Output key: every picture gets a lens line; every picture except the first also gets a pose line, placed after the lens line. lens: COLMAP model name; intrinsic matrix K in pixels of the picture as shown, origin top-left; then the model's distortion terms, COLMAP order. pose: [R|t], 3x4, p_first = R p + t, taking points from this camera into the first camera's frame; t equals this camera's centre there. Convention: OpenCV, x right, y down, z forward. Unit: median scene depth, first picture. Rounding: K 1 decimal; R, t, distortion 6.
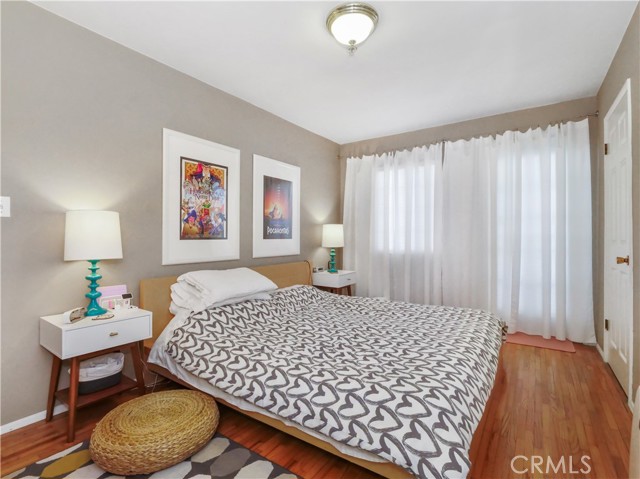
lens RADIAL K [[326.0, 0, 320.0], [0, 326.0, 239.5], [0, 0, 1]] dist [0.000773, -0.000056]
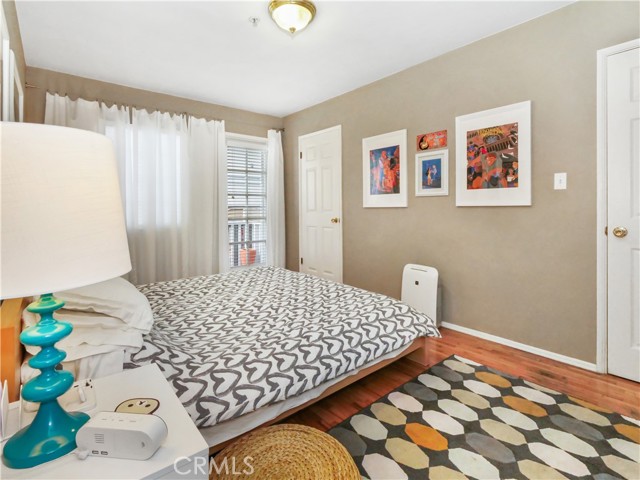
lens RADIAL K [[316.5, 0, 318.9], [0, 316.5, 223.0], [0, 0, 1]] dist [0.001555, 0.000235]
pose [[0.269590, -0.055428, 0.961379, -0.941673], [0.022981, 0.998428, 0.051120, -0.007872], [-0.962701, 0.008312, 0.270440, 0.667984]]
